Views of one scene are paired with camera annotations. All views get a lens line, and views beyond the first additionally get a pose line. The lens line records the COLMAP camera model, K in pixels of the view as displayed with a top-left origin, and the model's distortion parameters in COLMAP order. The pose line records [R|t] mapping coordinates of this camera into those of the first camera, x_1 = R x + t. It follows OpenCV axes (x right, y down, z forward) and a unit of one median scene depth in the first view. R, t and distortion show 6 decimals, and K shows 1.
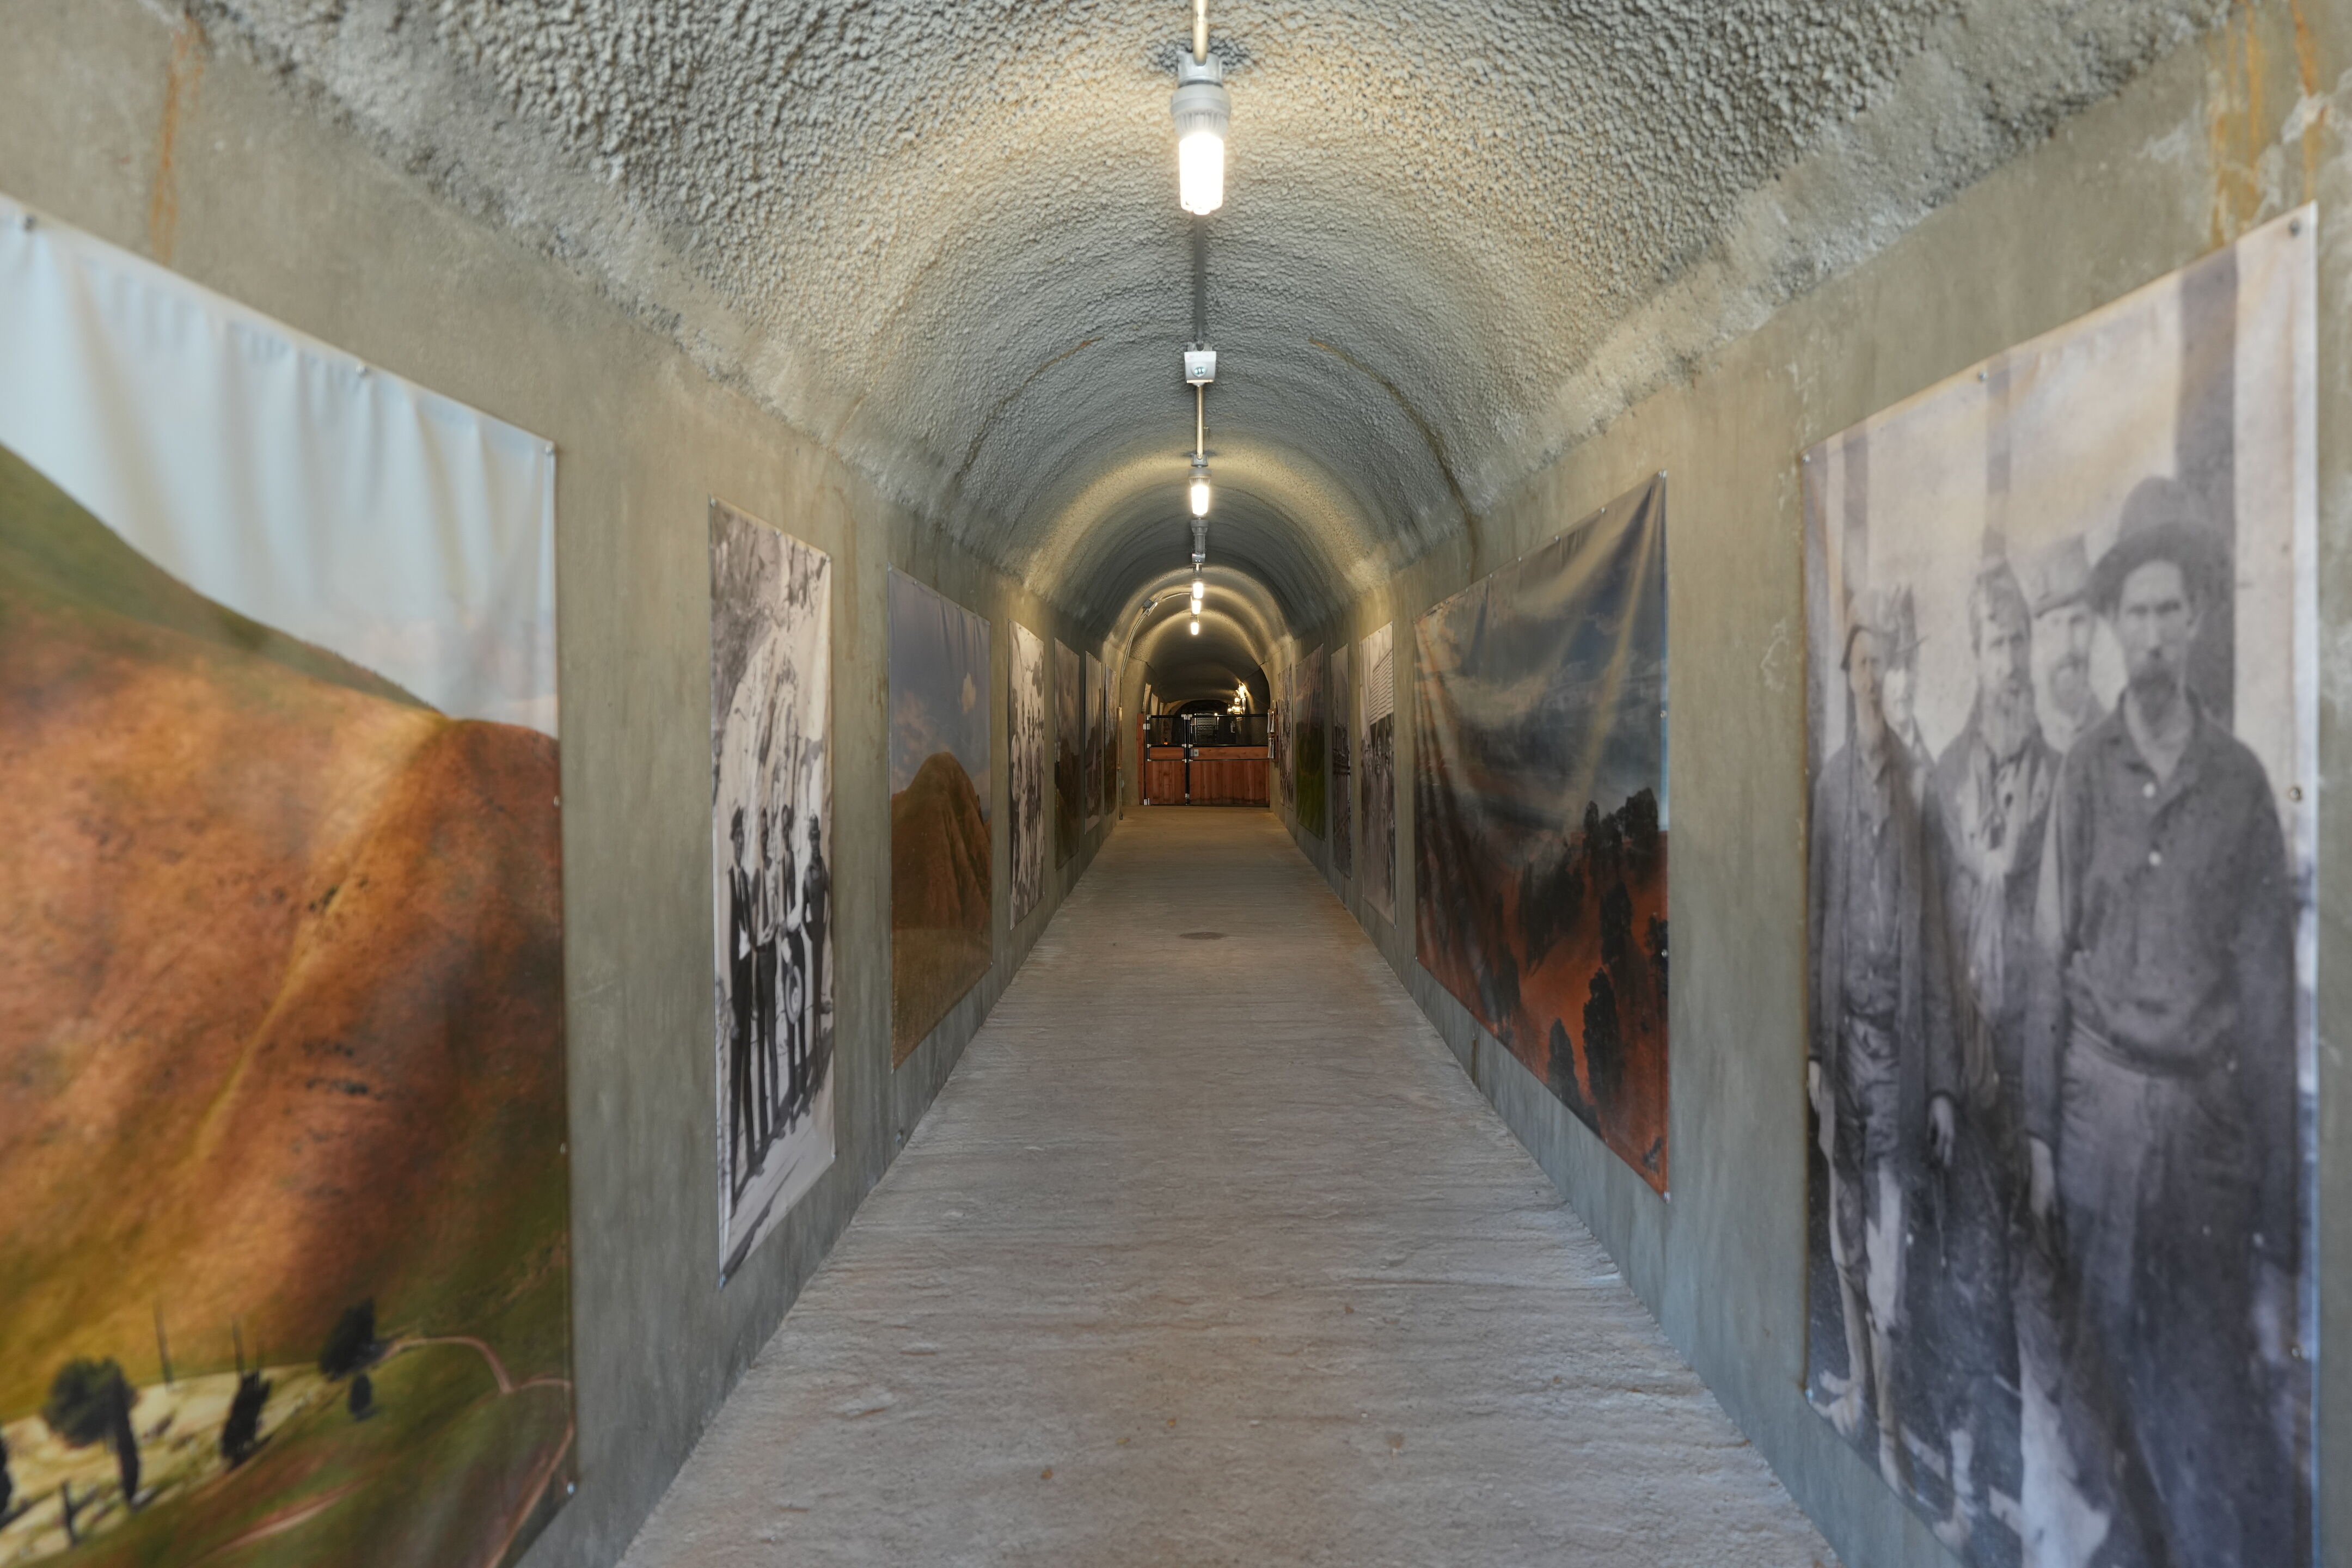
lens RADIAL K [[1570.5, 0, 1183.8], [0, 1570.5, 779.8], [0, 0, 1]] dist [-0.029164, 0.036721]
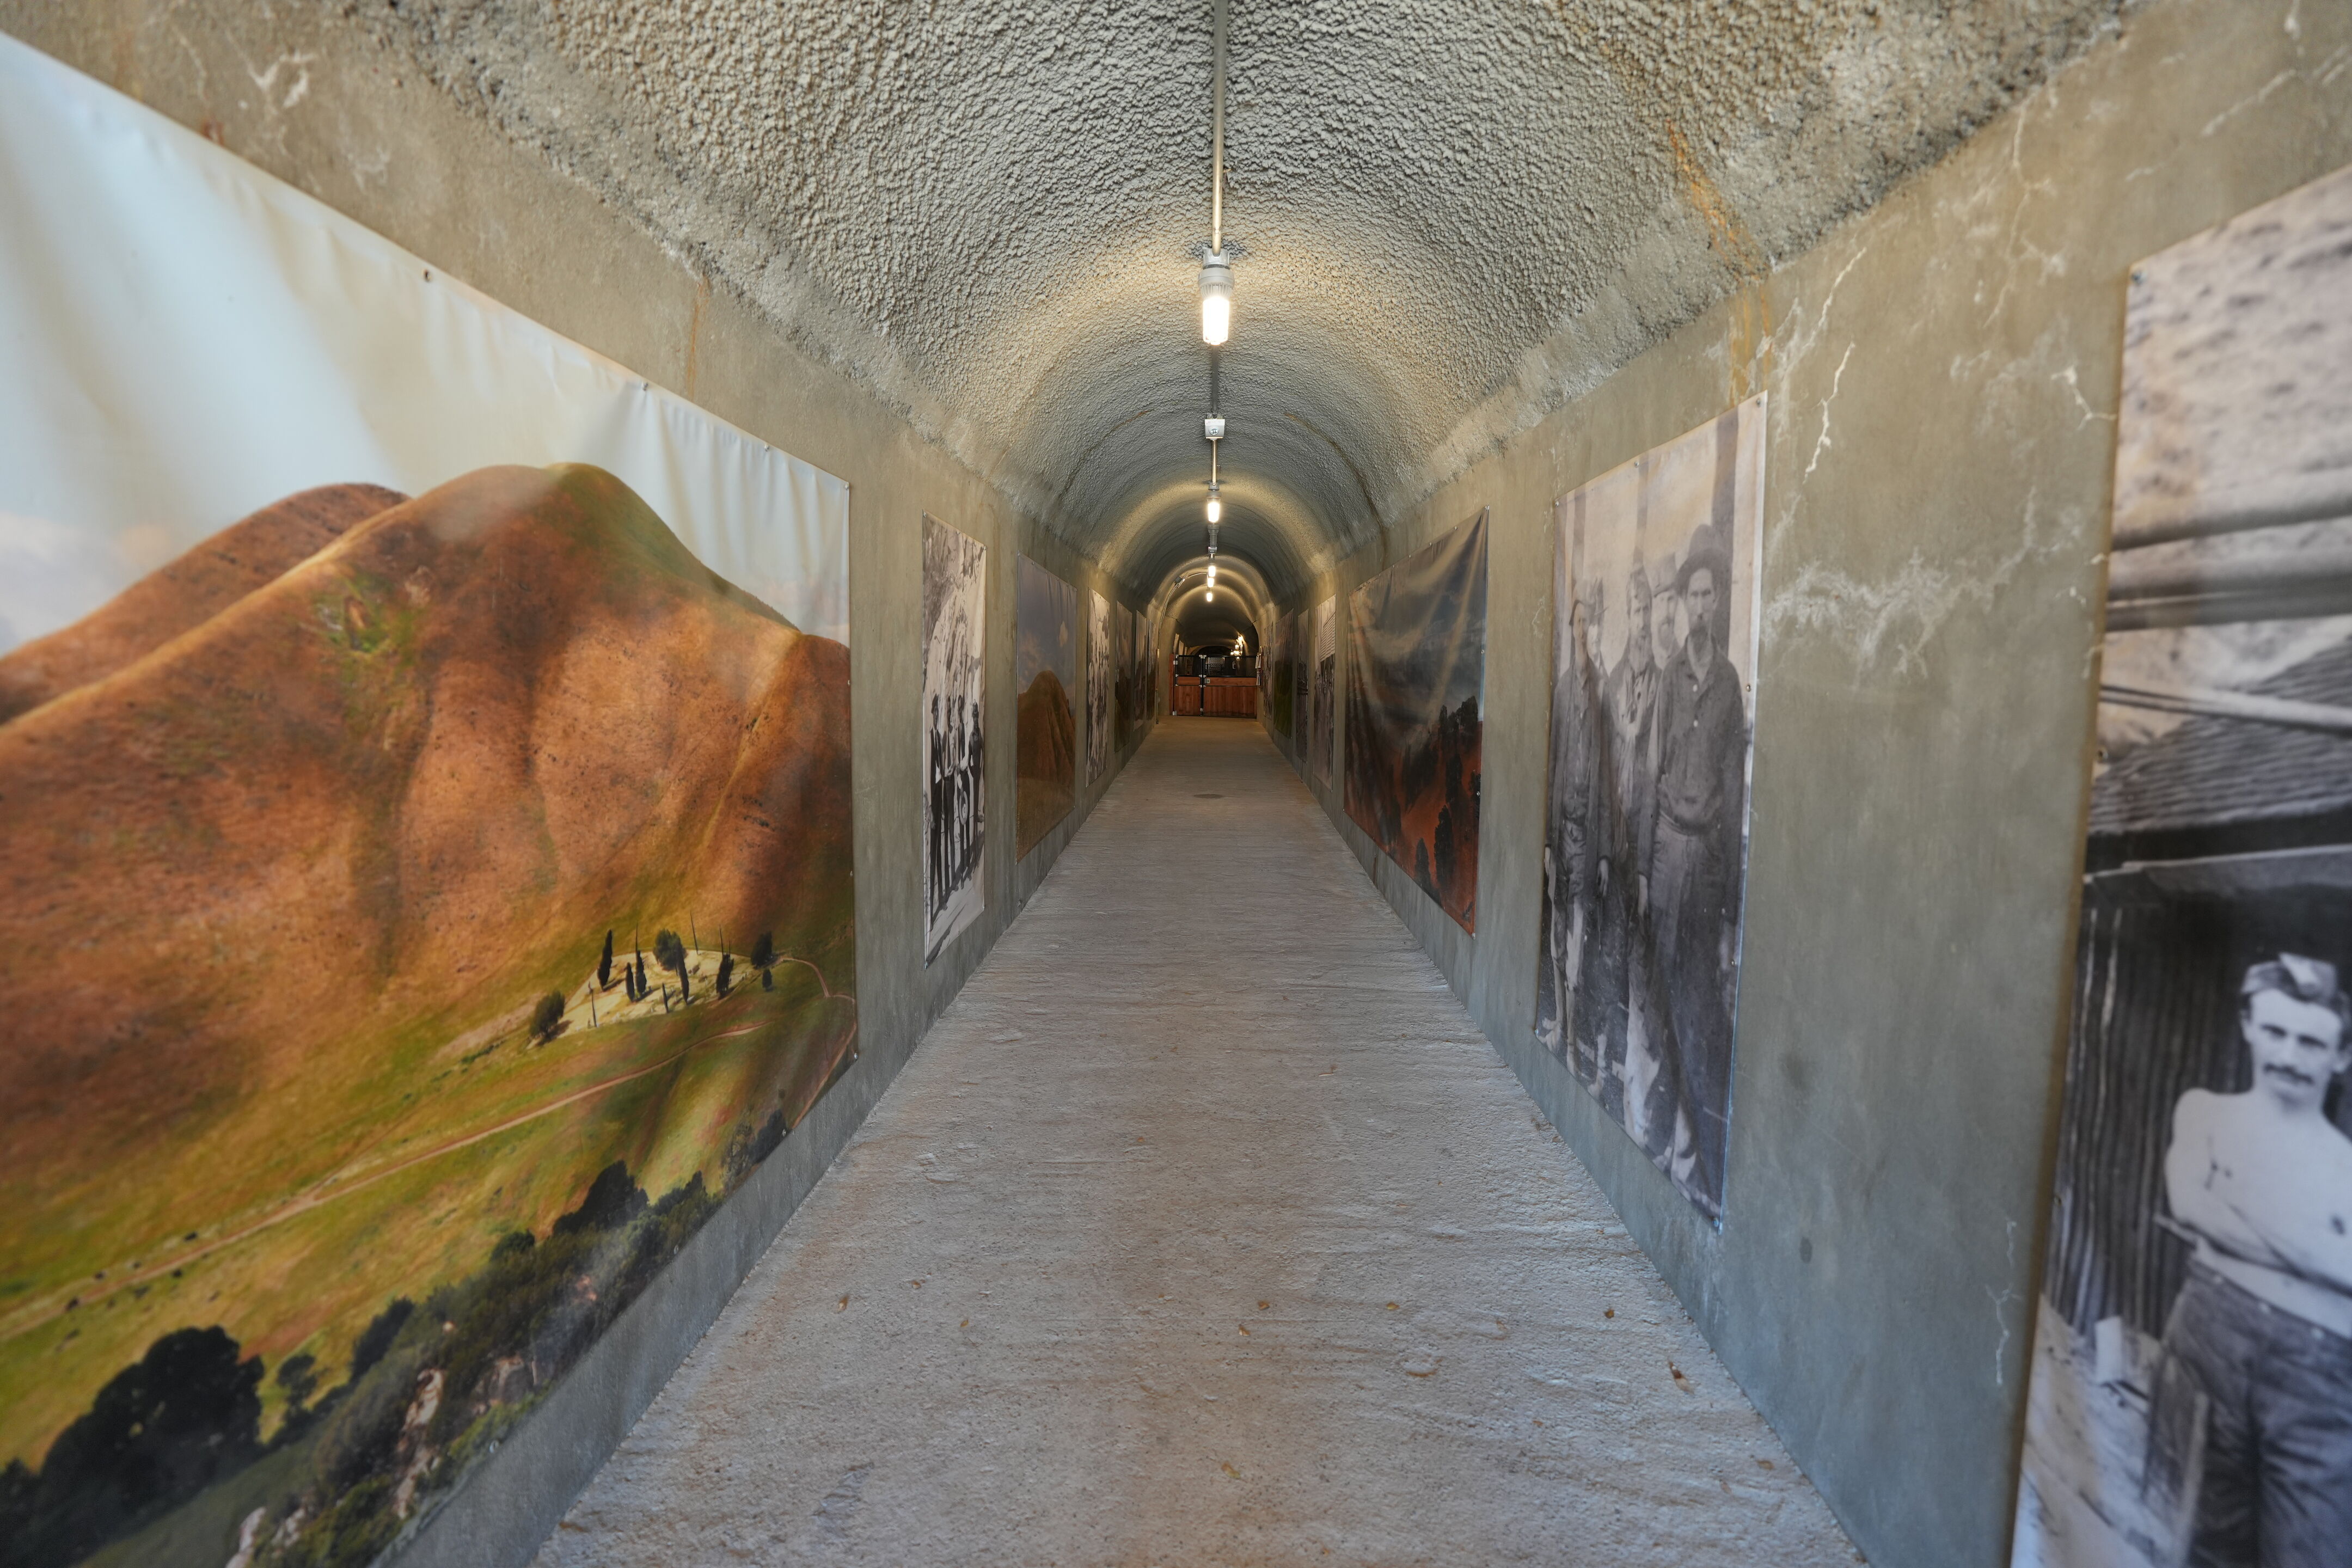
lens RADIAL K [[1083.0, 0, 1179.2], [0, 1083.0, 773.1], [0, 0, 1]] dist [-0.065859, 0.024603]
pose [[0.999564, 0.023333, -0.018109, 0.005662], [-0.022109, 0.997638, 0.065035, 0.026602], [0.019584, -0.064606, 0.997719, -0.223788]]
